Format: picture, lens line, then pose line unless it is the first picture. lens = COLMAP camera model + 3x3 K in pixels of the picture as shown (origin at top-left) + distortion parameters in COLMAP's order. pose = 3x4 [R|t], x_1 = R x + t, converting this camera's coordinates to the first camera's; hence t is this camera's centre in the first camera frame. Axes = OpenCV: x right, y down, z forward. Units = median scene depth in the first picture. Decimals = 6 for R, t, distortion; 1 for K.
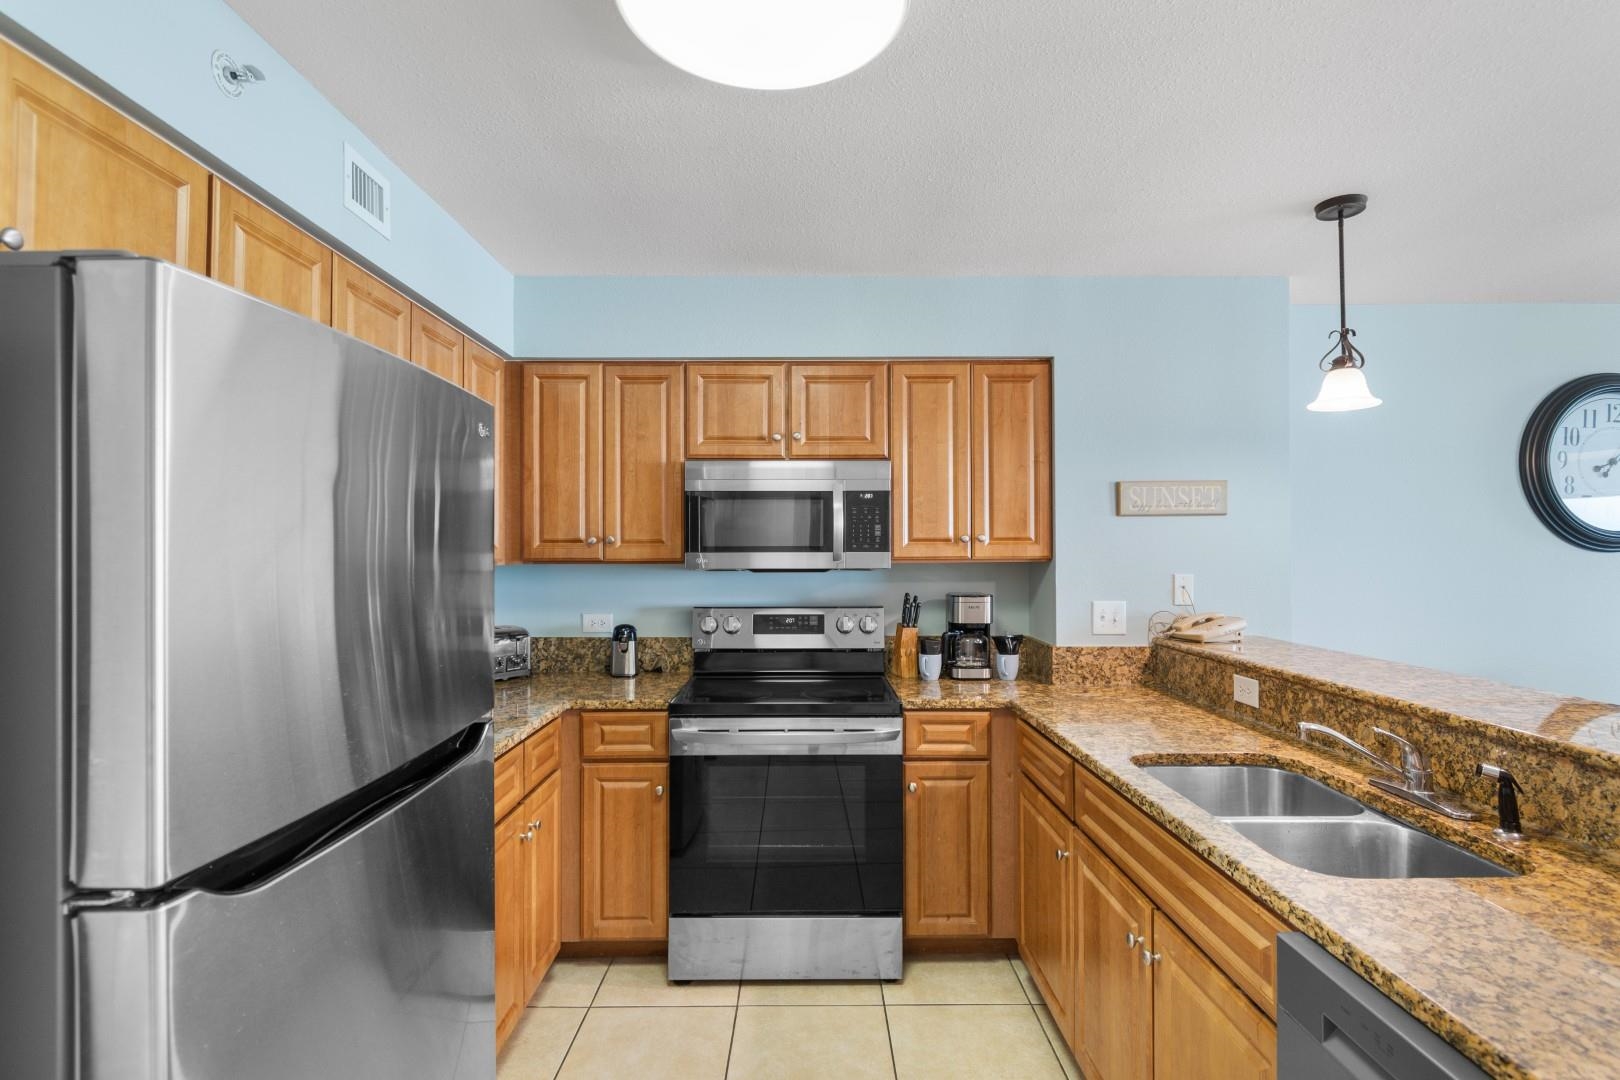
lens RADIAL K [[793.3, 0, 816.3], [0, 793.3, 540.5], [0, 0, 1]] dist [0.008043, -0.006664]
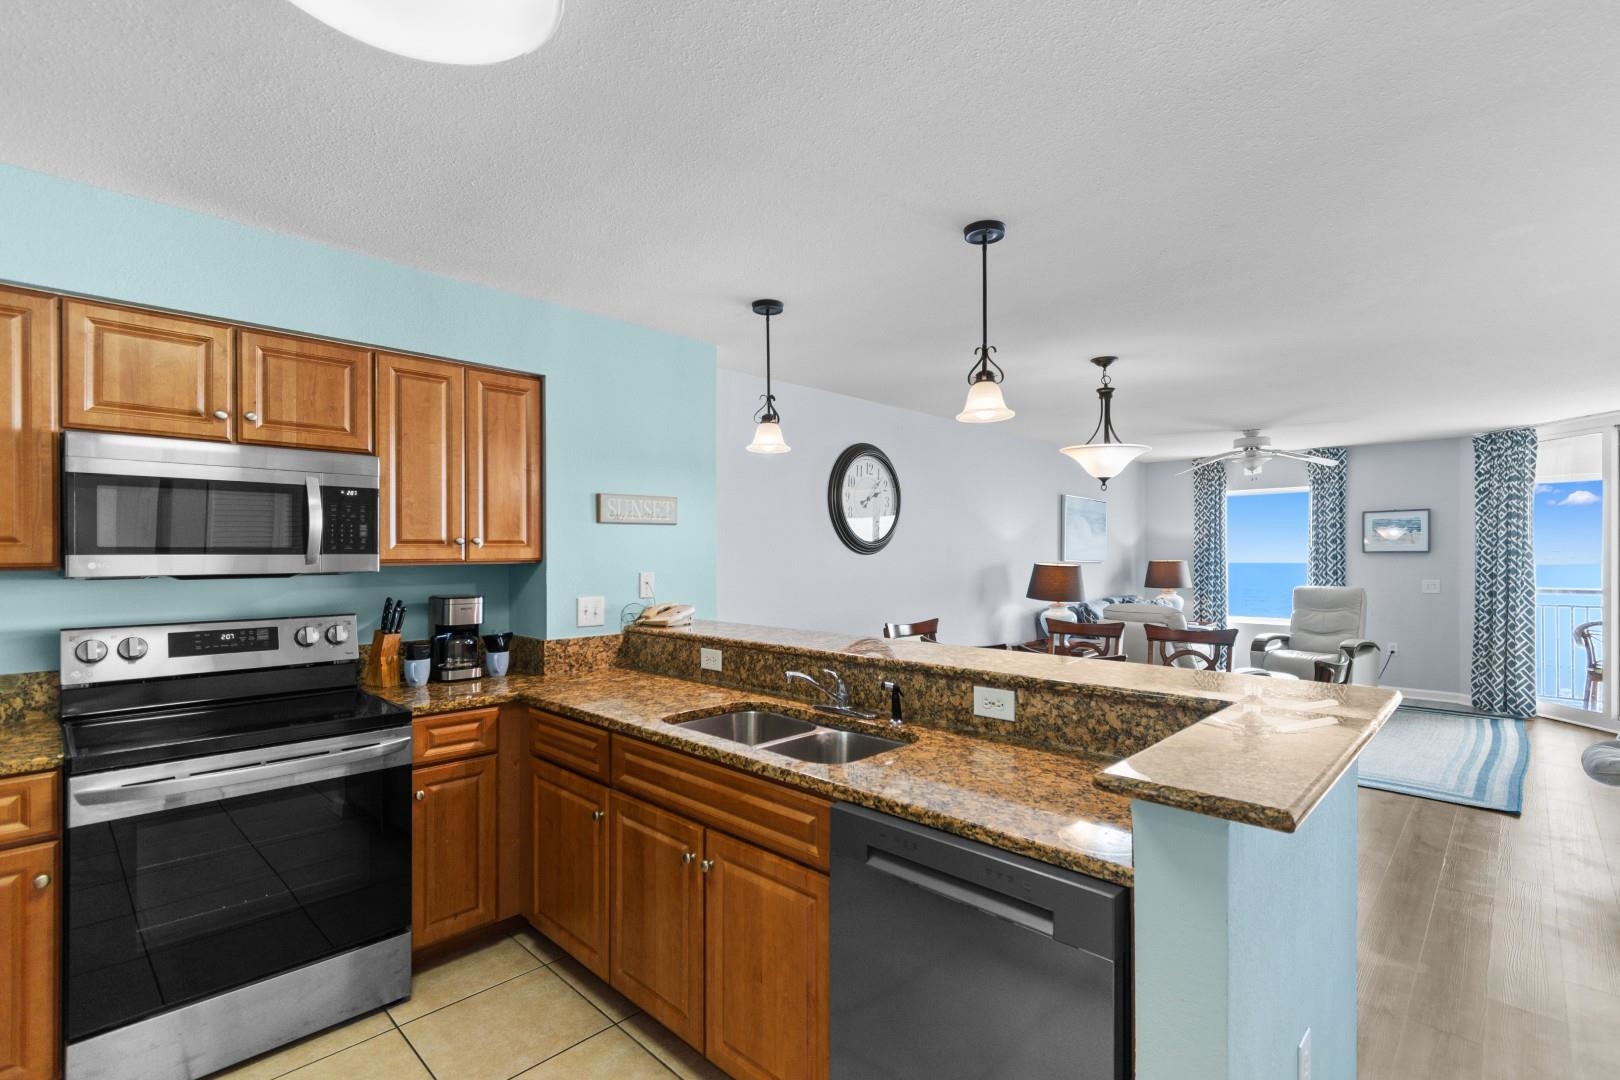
lens RADIAL K [[739.2, 0, 816.7], [0, 739.2, 554.4], [0, 0, 1]] dist [0.004383, 0.000412]
pose [[0.702188, -0.000034, 0.711991, -0.163943], [-0.007991, 0.999937, 0.007929, 0.003644], [-0.711947, -0.011258, 0.702143, 0.016918]]
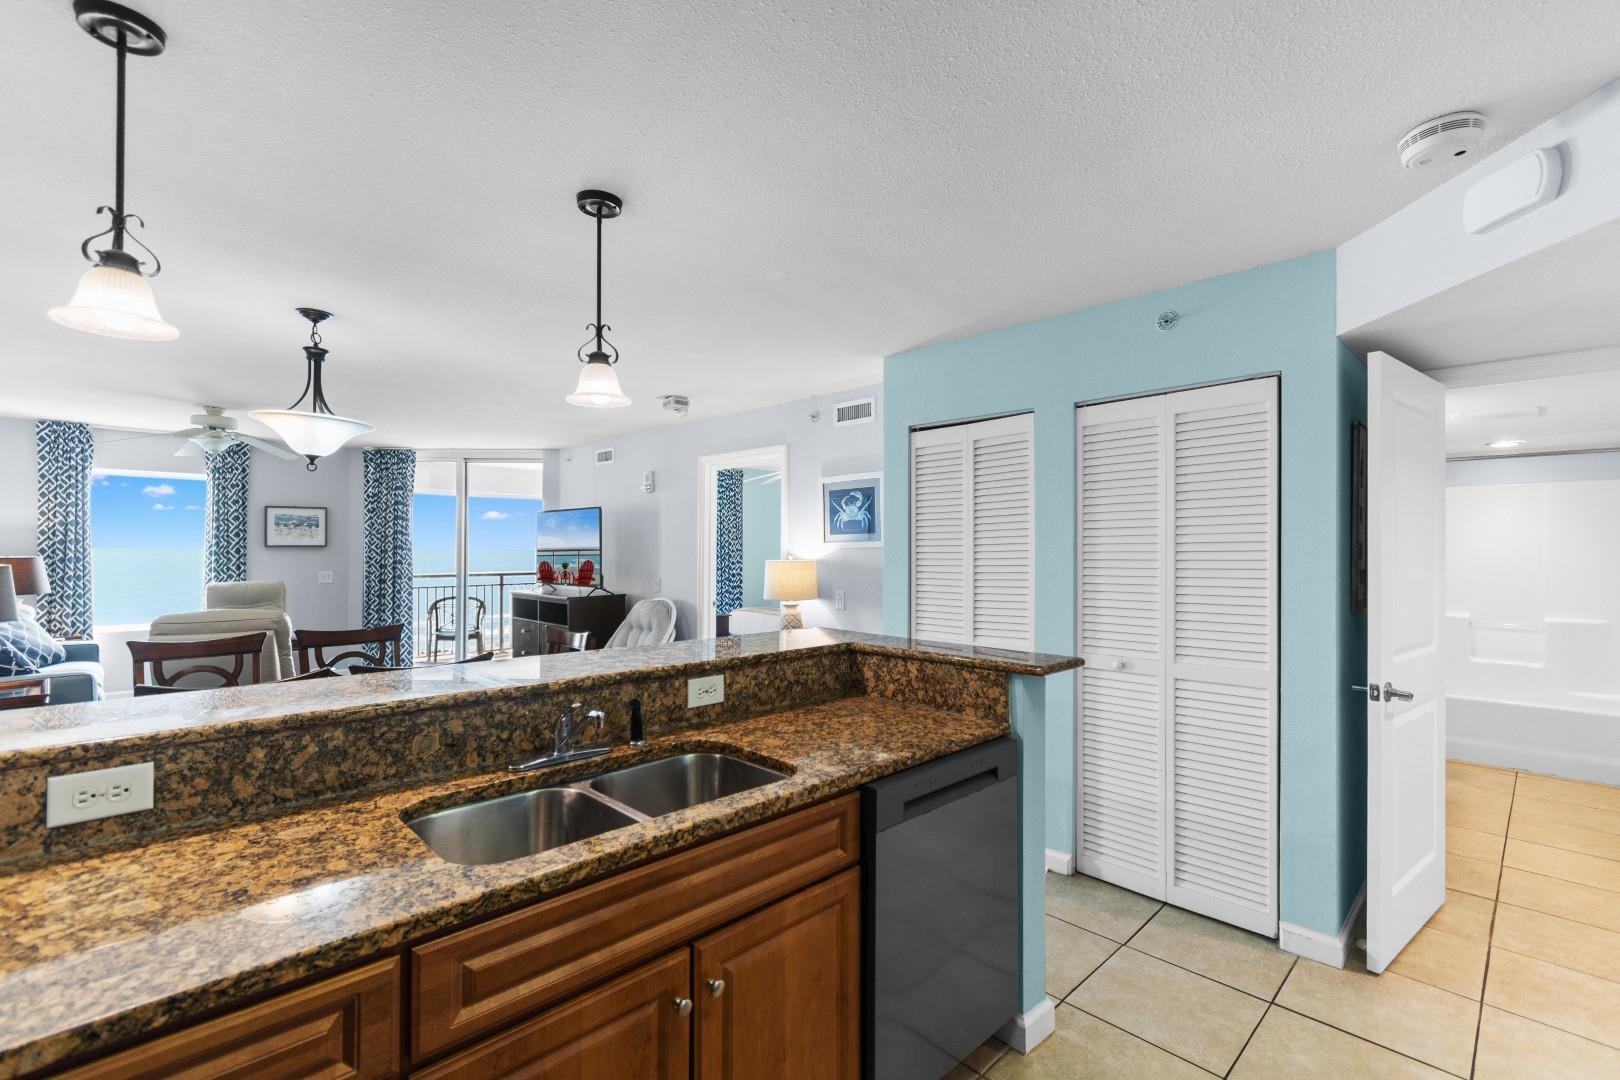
lens RADIAL K [[714.8, 0, 816.5], [0, 714.8, 543.0], [0, 0, 1]] dist [0.001740, -0.000010]
pose [[-0.694401, 0.005447, 0.719567, -0.135398], [-0.010285, 0.999794, -0.017493, 0.013085], [-0.719514, -0.019548, -0.694202, 0.788335]]
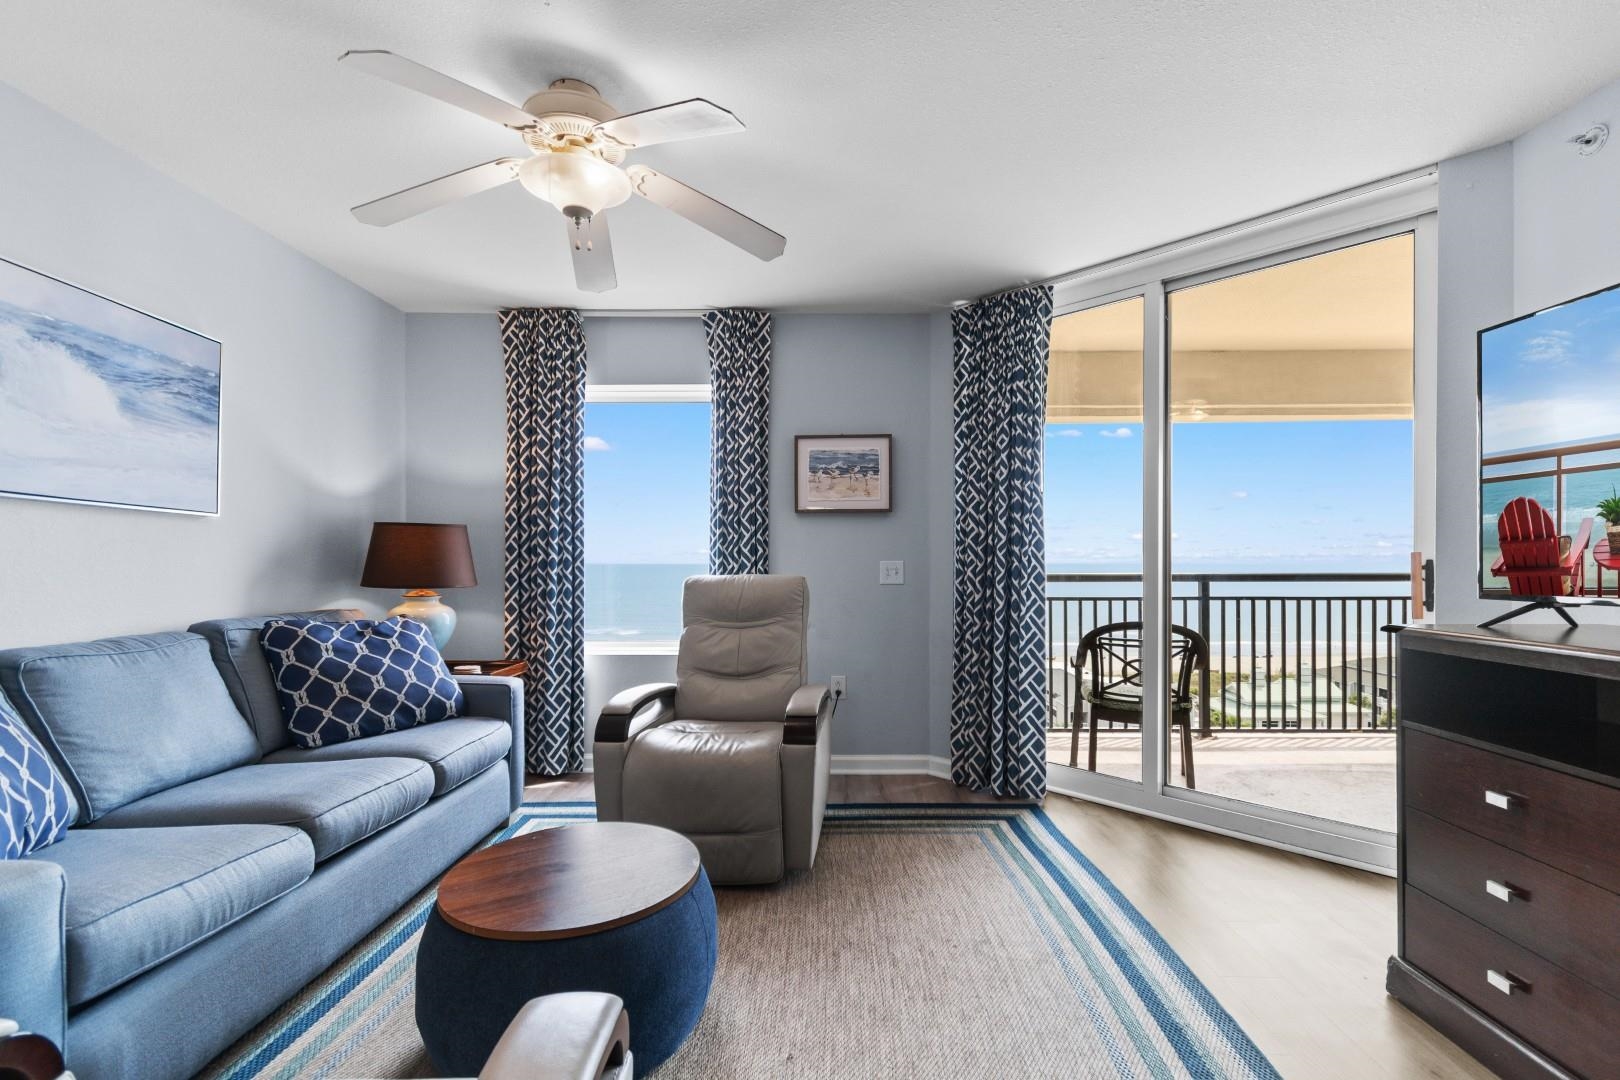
lens RADIAL K [[739.2, 0, 816.7], [0, 739.2, 554.4], [0, 0, 1]] dist [0.004383, 0.000412]
pose [[0.024244, 0.009698, 0.999659, 1.548021], [-0.012480, 0.999878, -0.009397, 0.089885], [-0.999628, -0.012248, 0.024362, 0.382456]]
